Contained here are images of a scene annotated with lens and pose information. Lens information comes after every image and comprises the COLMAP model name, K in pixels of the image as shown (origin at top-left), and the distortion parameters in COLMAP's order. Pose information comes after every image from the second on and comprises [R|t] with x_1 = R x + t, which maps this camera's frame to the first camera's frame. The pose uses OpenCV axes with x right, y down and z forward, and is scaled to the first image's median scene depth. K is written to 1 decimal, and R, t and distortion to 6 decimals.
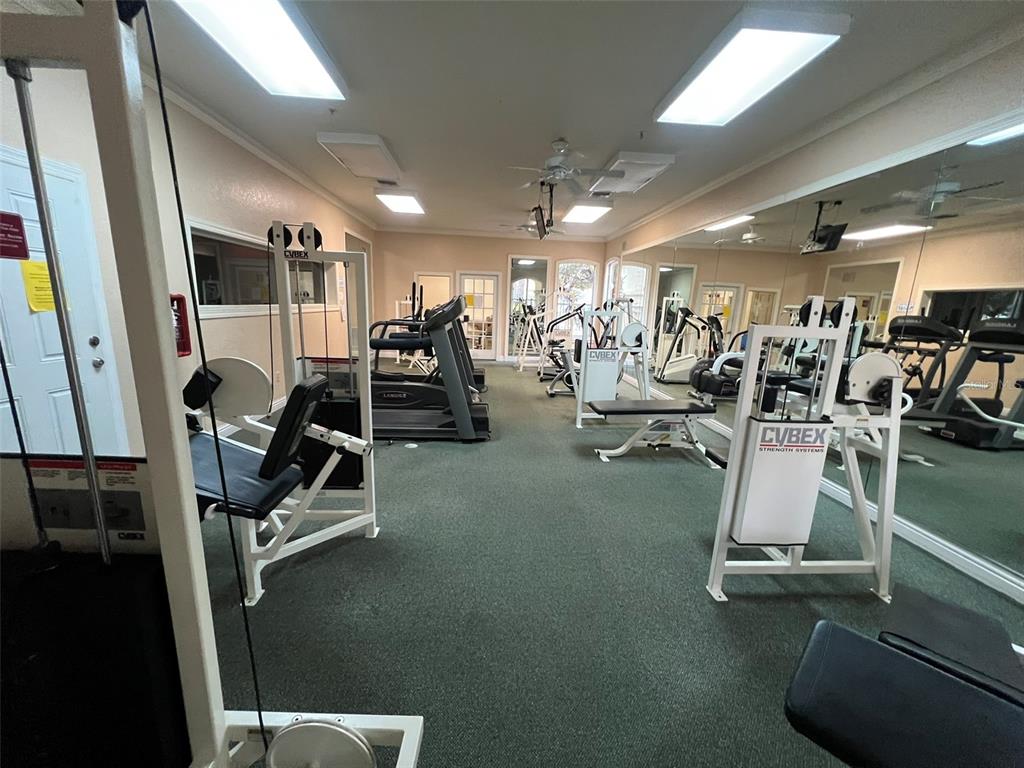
lens RADIAL K [[410.6, 0, 508.7], [0, 410.6, 387.5], [0, 0, 1]] dist [0.002843, -0.000395]
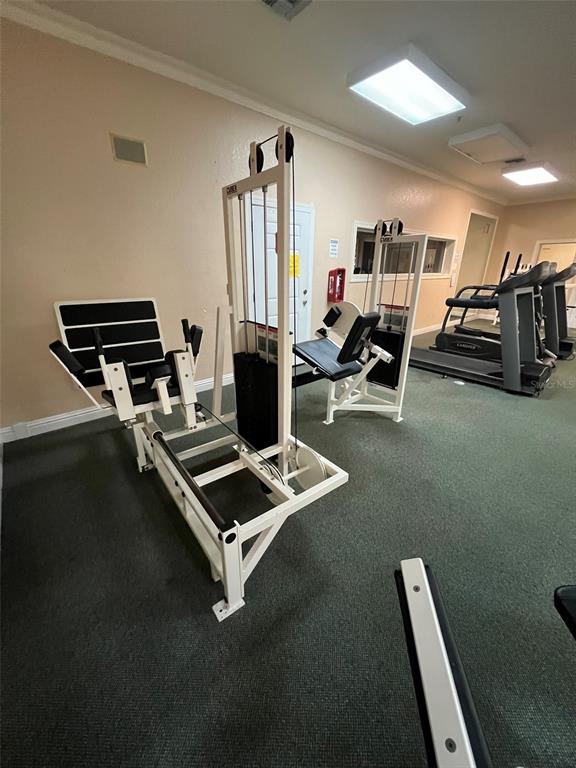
lens RADIAL K [[307.9, 0, 286.5], [0, 307.9, 384.2], [0, 0, 1]] dist [0.002843, -0.000395]
pose [[0.607356, 0.257050, -0.751694, 0.242600], [-0.148689, 0.966266, 0.210287, 0.028713], [0.780391, -0.015951, 0.625089, -0.077907]]
